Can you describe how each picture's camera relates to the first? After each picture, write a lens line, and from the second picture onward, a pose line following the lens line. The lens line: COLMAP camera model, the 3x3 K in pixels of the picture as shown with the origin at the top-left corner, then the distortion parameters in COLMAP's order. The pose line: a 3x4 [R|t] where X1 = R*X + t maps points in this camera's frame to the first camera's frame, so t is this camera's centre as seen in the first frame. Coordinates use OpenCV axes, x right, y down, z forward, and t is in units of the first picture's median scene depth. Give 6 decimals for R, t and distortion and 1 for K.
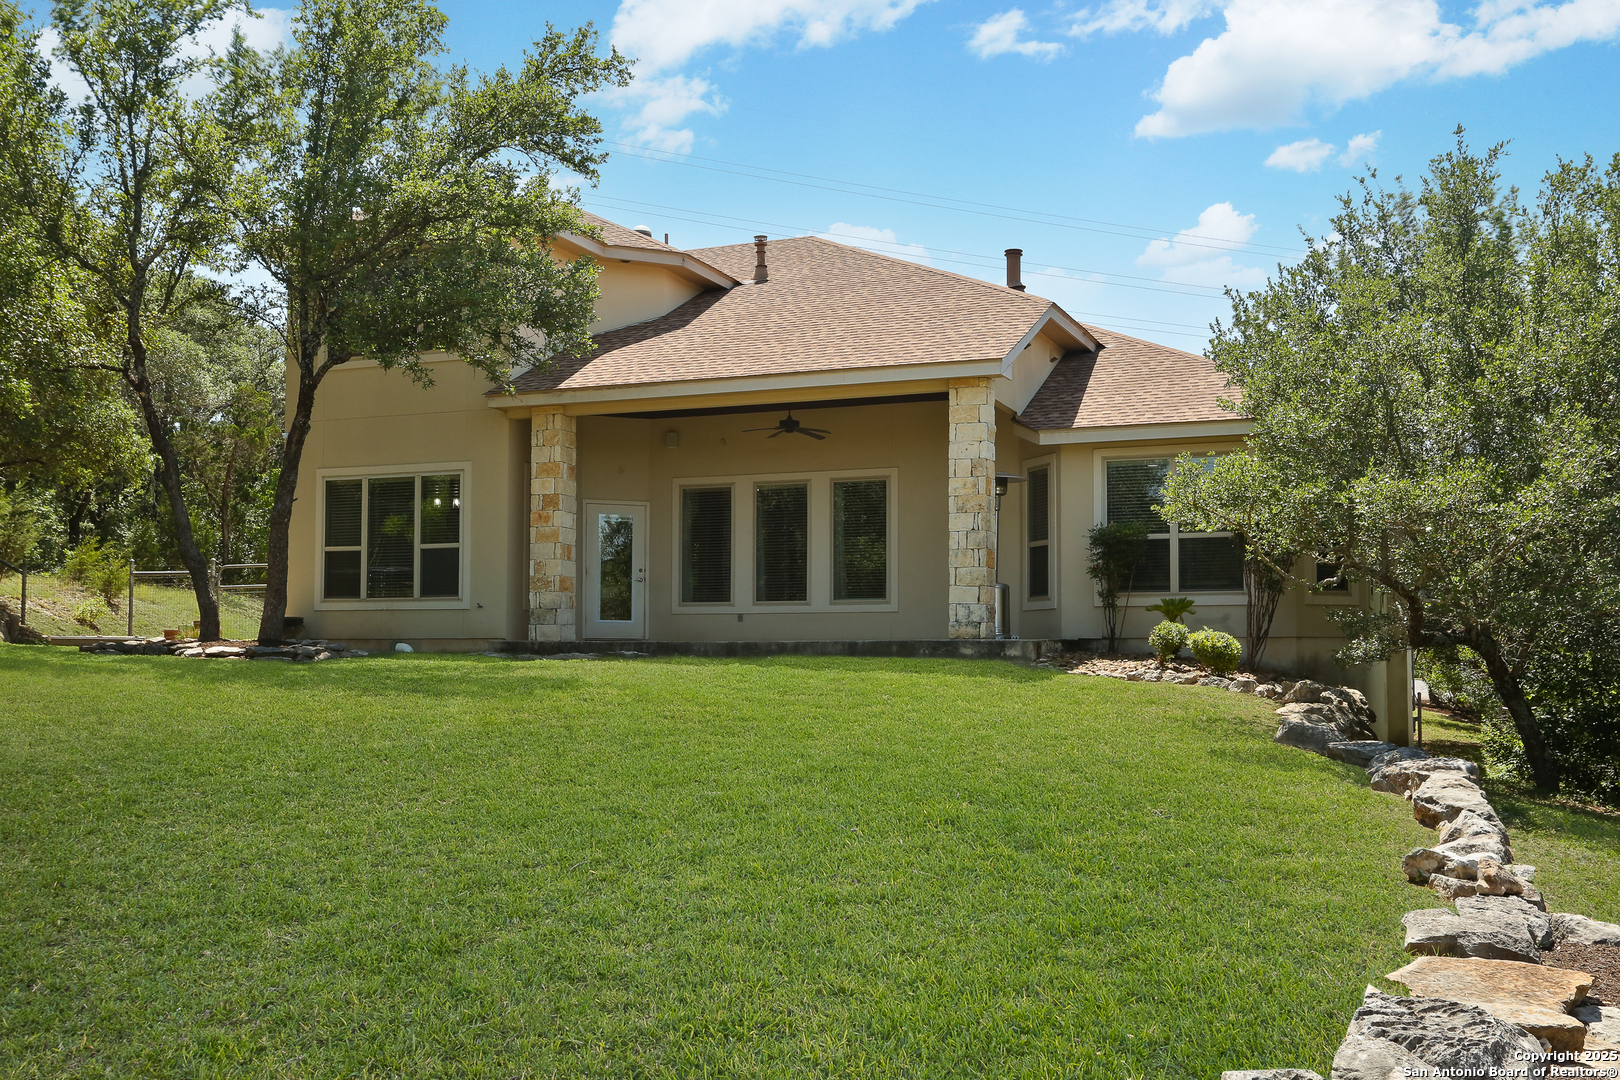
lens RADIAL K [[1666.2, 0, 810.2], [0, 1666.2, 545.9], [0, 0, 1]] dist [-0.008902, 0.000000]
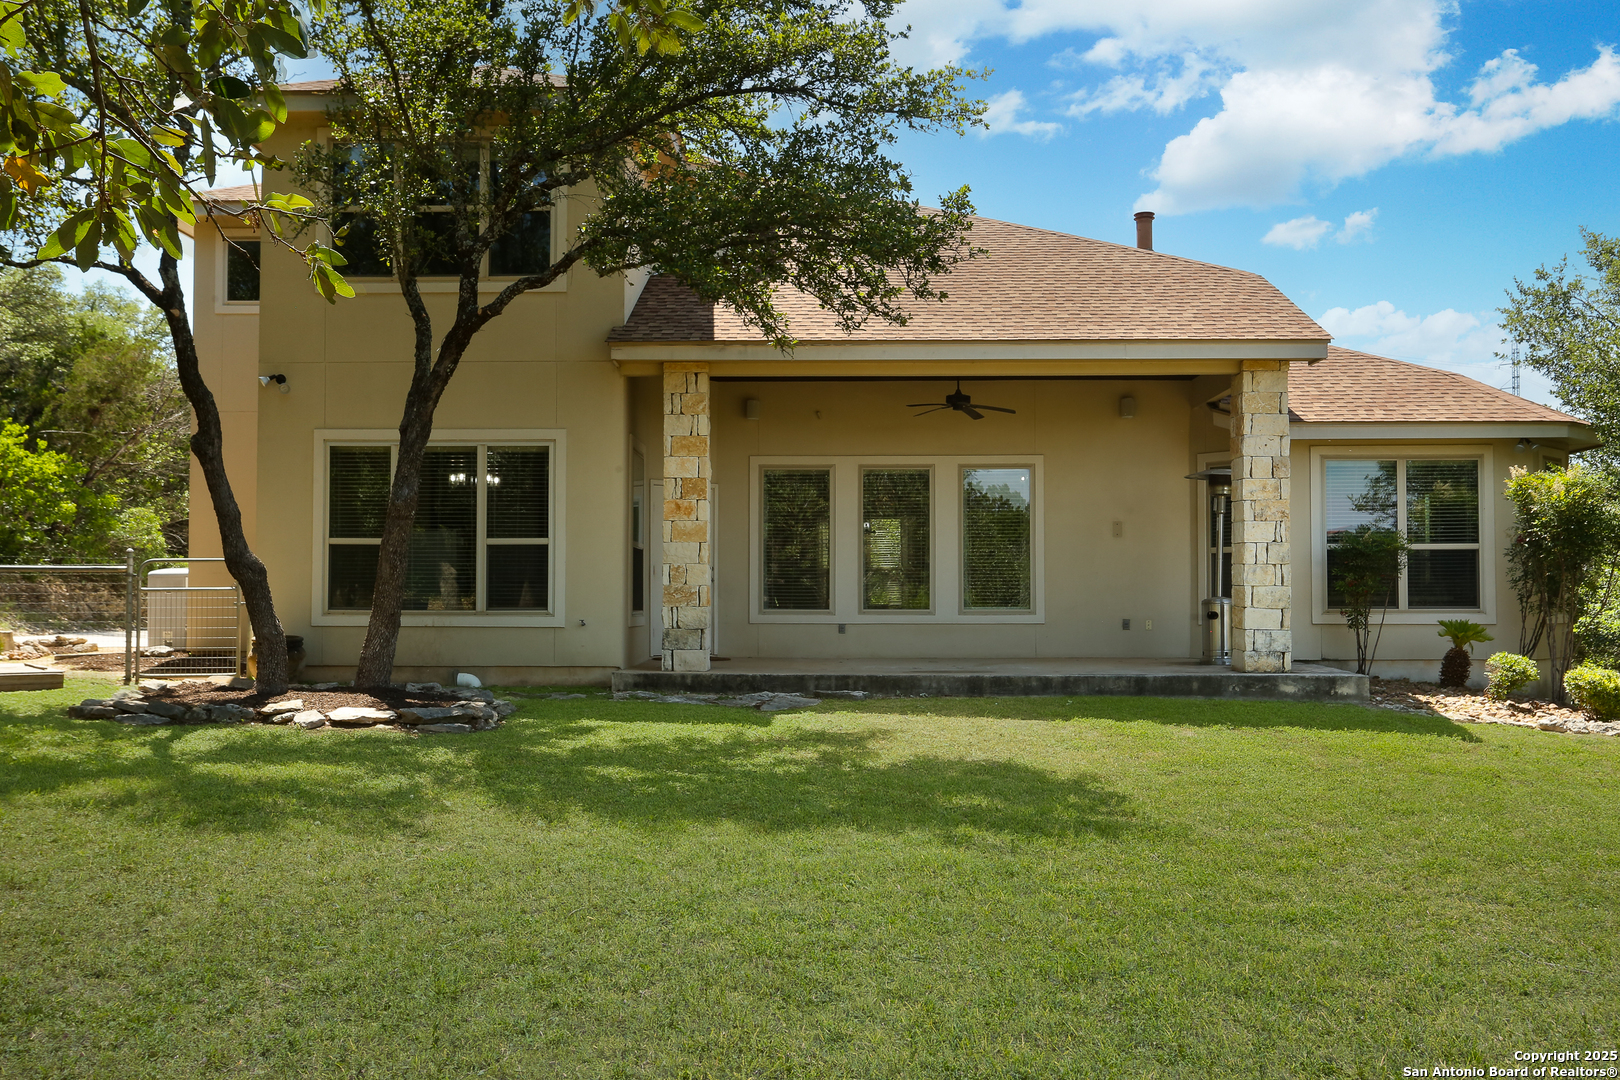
lens RADIAL K [[1476.4, 0, 810.1], [0, 1476.4, 533.6], [0, 0, 1]] dist [0.026010, 0.000000]
pose [[0.931771, 0.013405, 0.362800, -0.349305], [-0.024171, 0.999391, 0.025152, -0.023929], [-0.362242, -0.032205, 0.931527, 0.347944]]
